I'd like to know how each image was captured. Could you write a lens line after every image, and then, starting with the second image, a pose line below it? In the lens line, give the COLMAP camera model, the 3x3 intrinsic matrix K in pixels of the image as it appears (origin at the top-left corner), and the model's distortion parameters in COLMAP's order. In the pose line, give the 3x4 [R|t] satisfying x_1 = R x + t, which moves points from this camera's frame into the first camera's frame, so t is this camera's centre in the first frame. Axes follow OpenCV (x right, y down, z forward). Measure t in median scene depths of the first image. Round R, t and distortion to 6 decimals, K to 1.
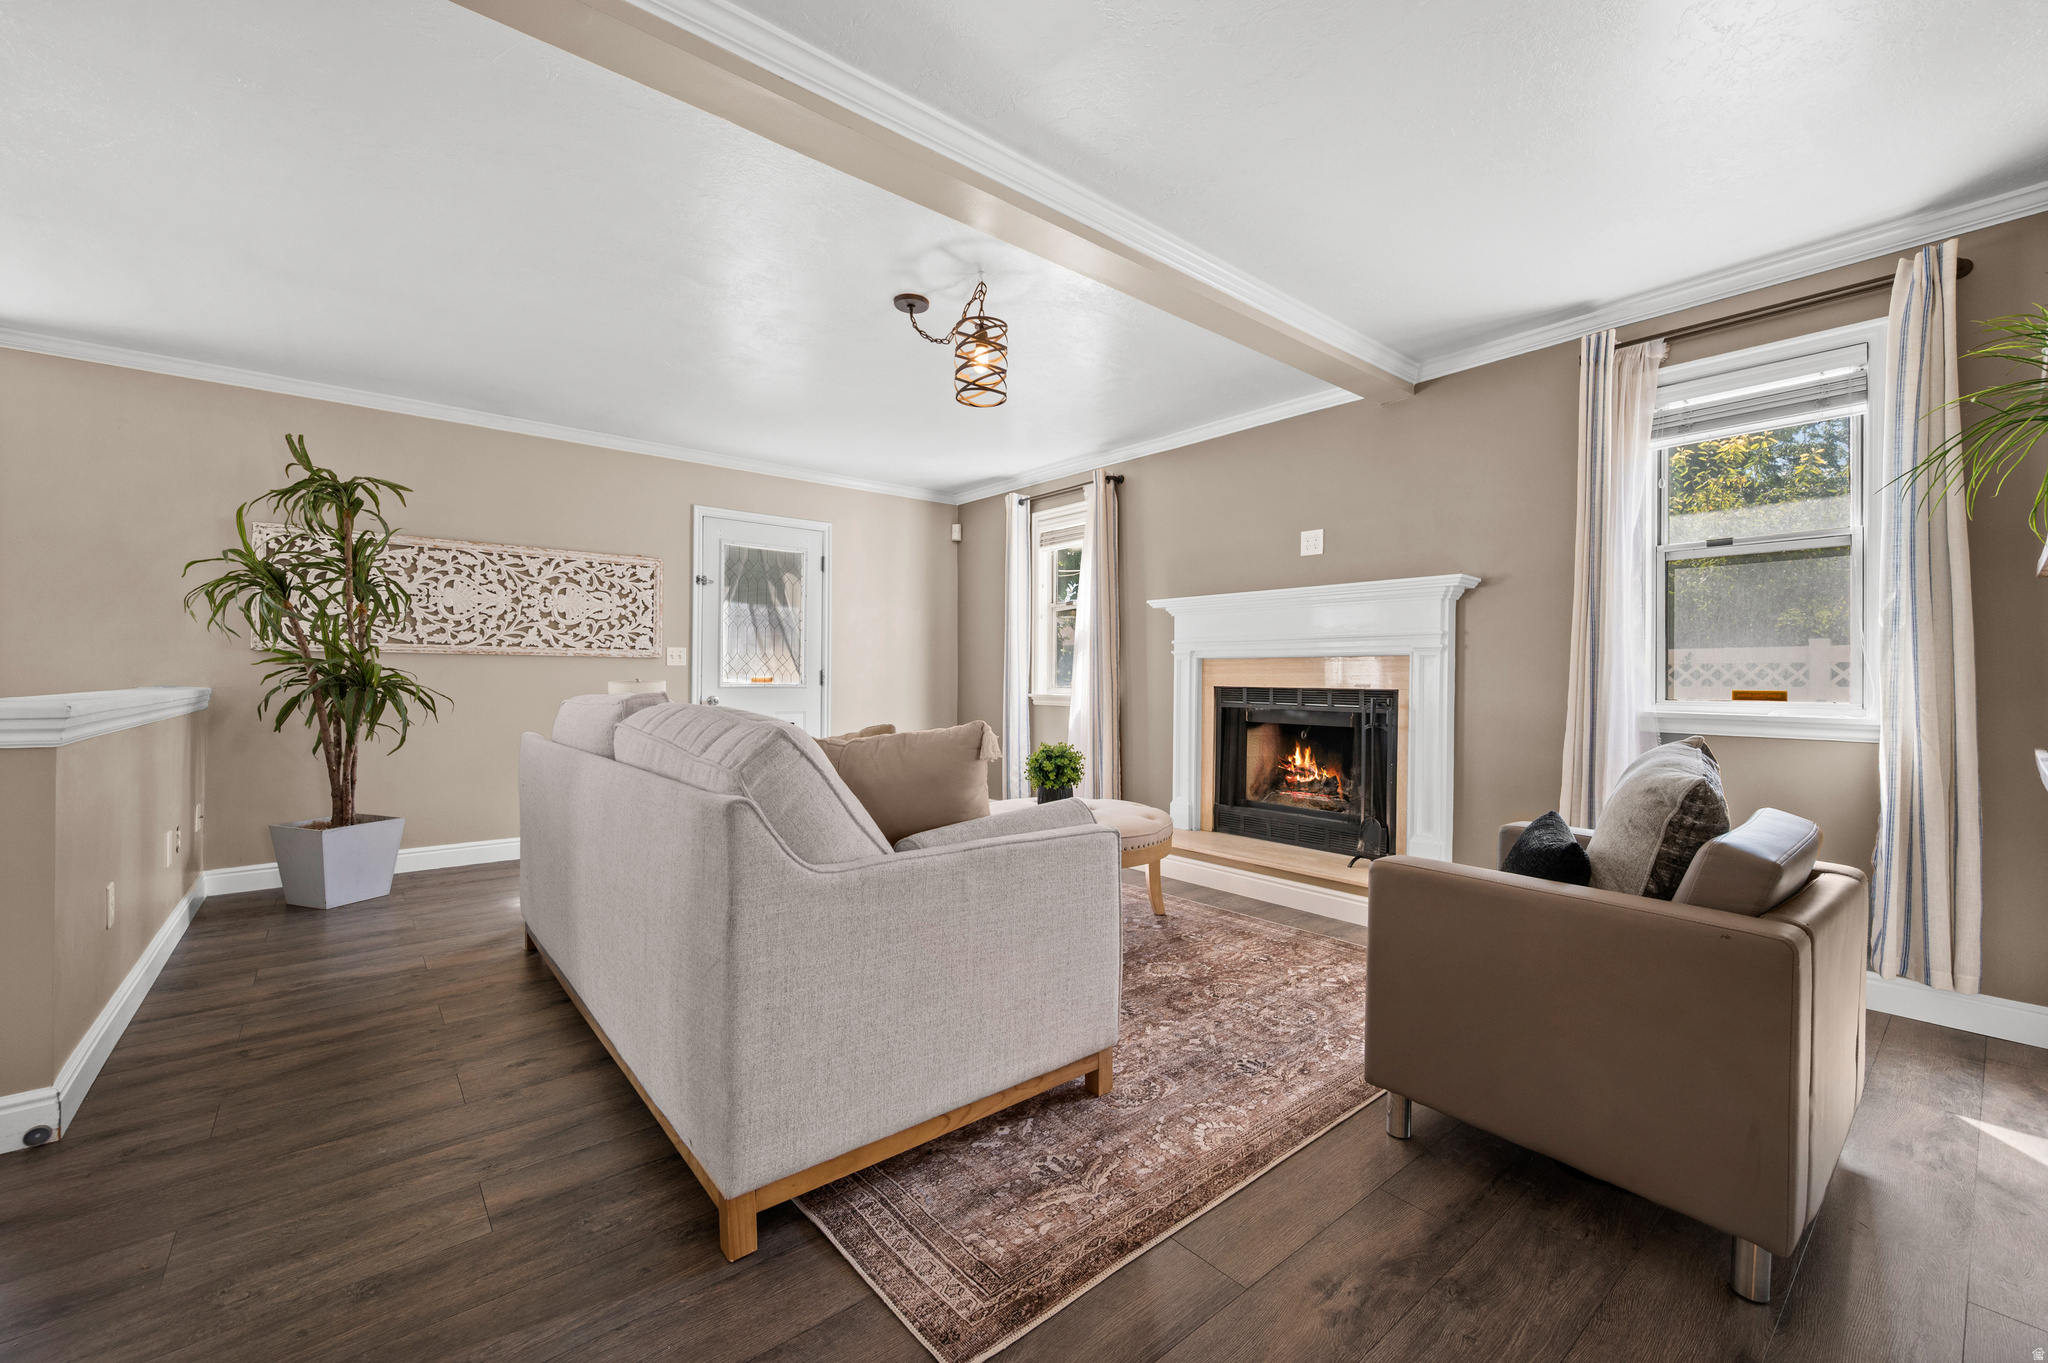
lens RADIAL K [[825.6, 0, 1031.4], [0, 825.6, 688.3], [0, 0, 1]] dist [-0.000755, -0.000465]
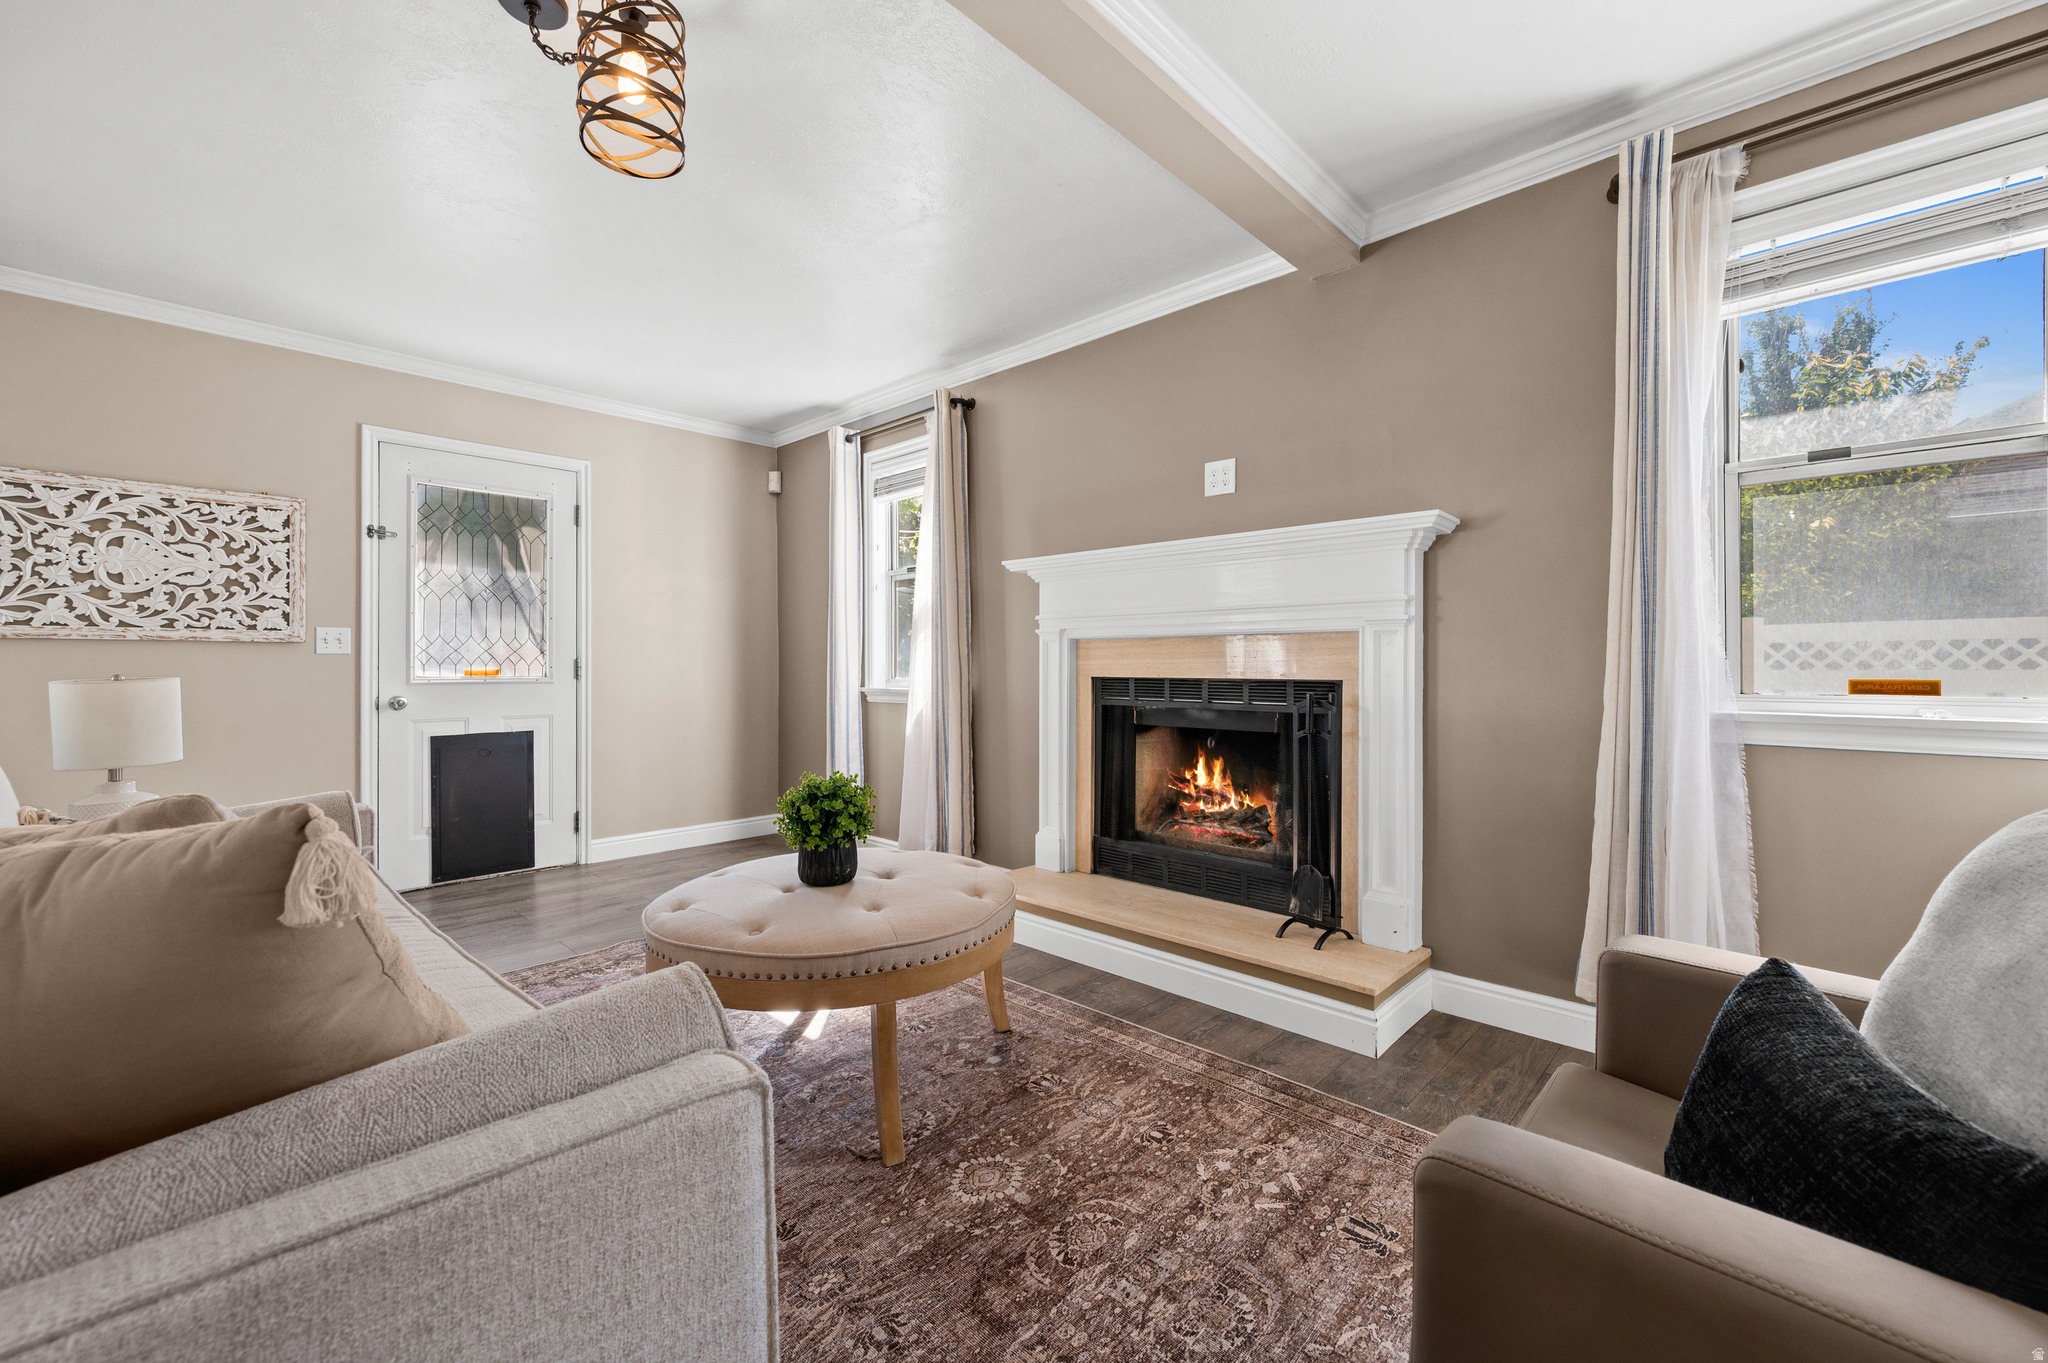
lens RADIAL K [[830.2, 0, 1022.7], [0, 830.2, 675.5], [0, 0, 1]] dist [-0.001486, -0.000304]
pose [[0.994131, -0.008986, 0.107806, 0.085871], [0.009024, 0.999959, 0.000132, -0.004524], [-0.107802, 0.000841, 0.994172, 0.288041]]
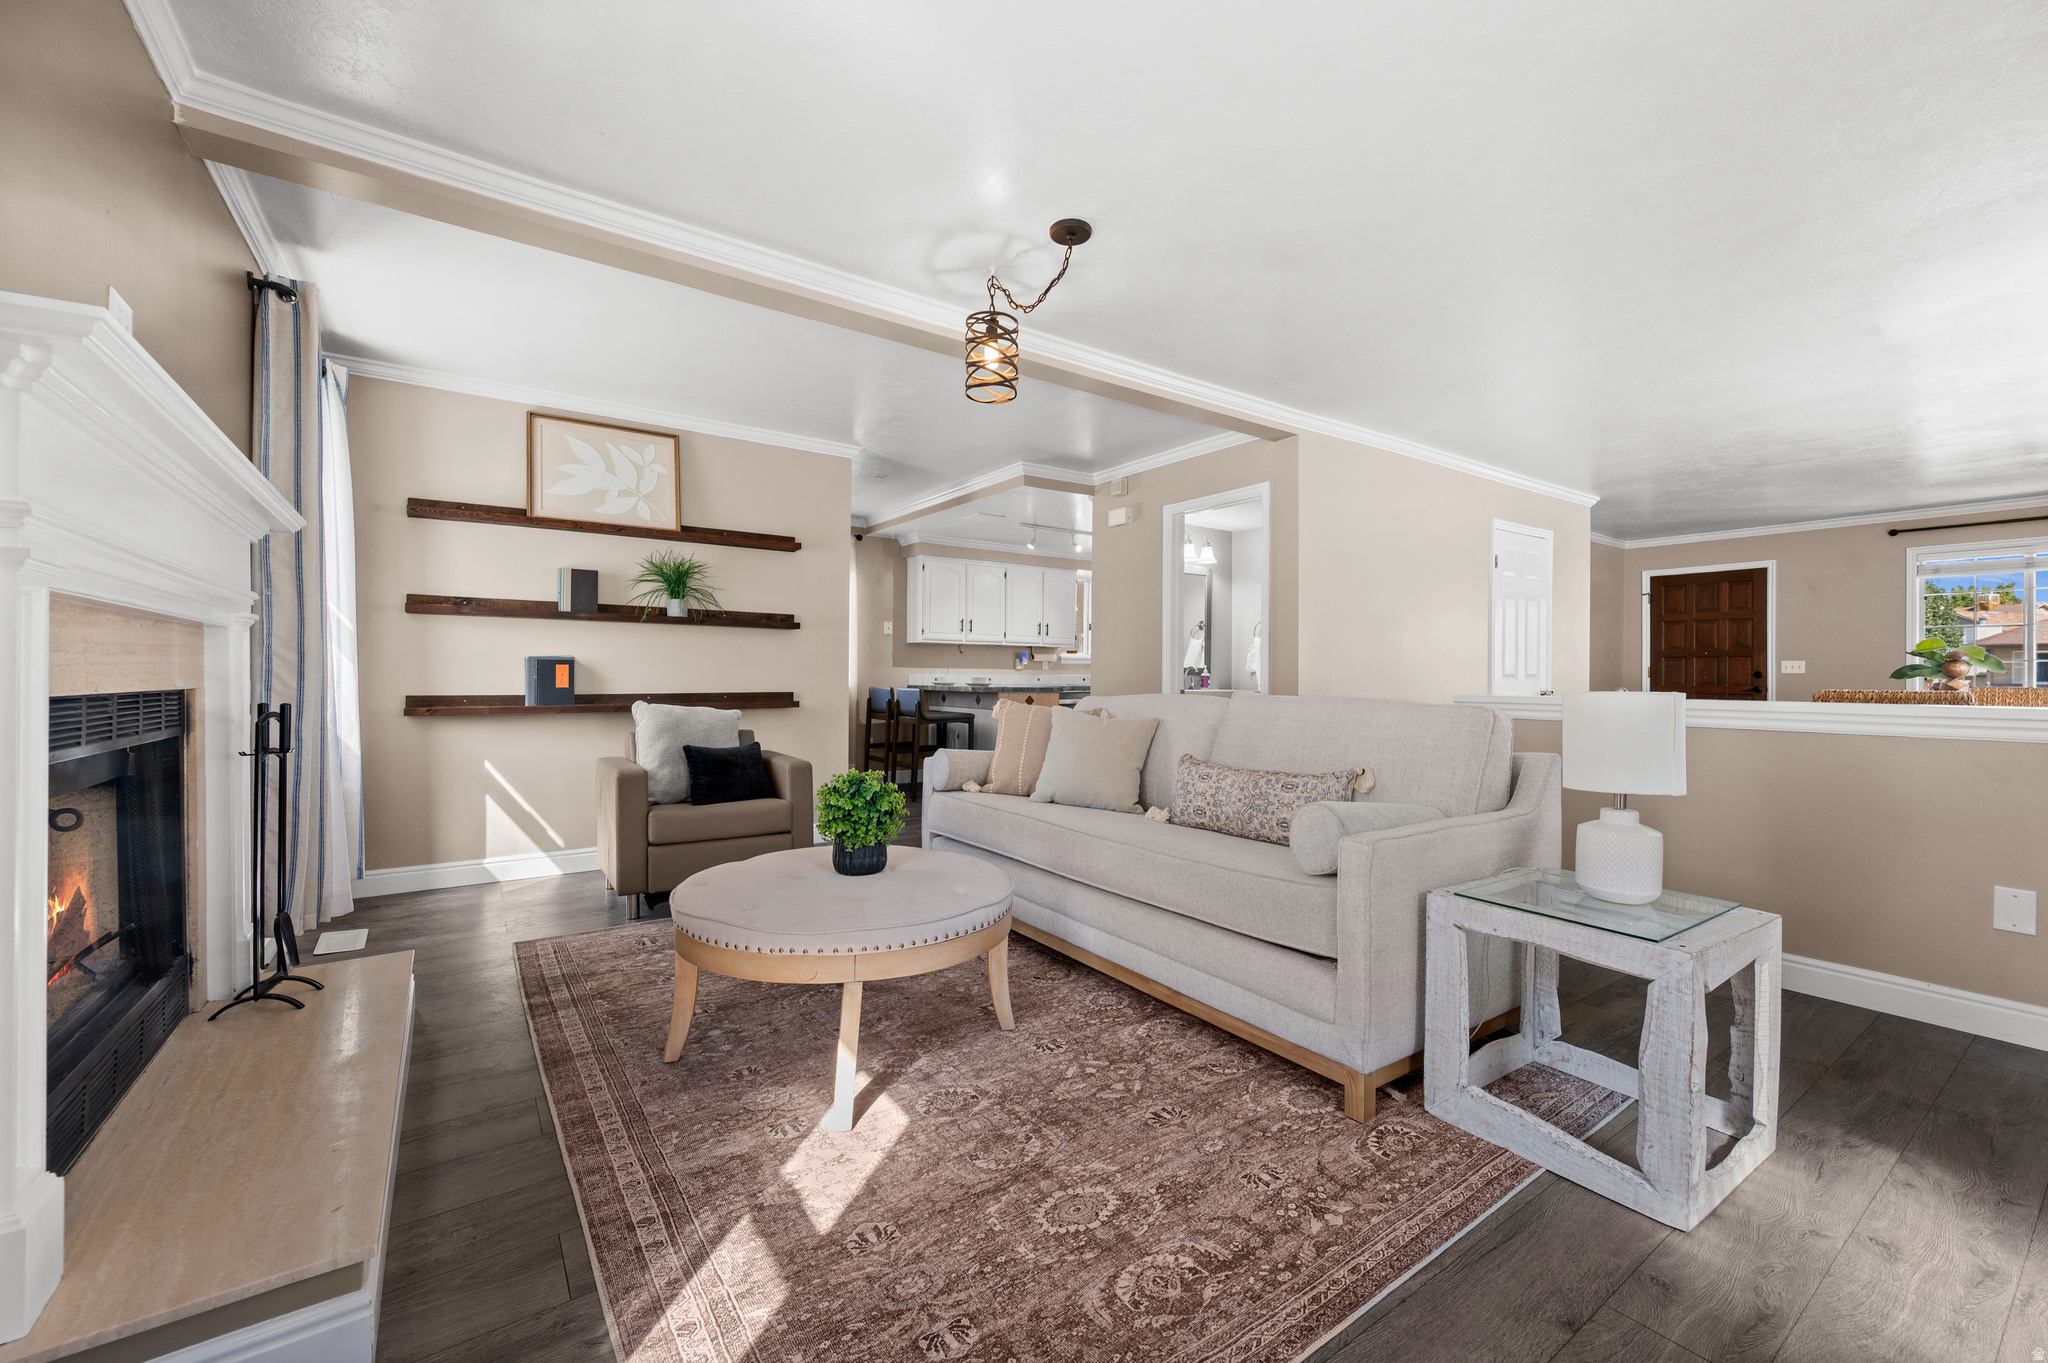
lens RADIAL K [[825.6, 0, 1031.4], [0, 825.6, 688.3], [0, 0, 1]] dist [-0.000755, -0.000465]
pose [[-0.996448, -0.015330, 0.082805, -0.131266], [-0.013063, 0.999527, 0.027853, -0.018750], [-0.083193, 0.026672, -0.996176, 1.313218]]
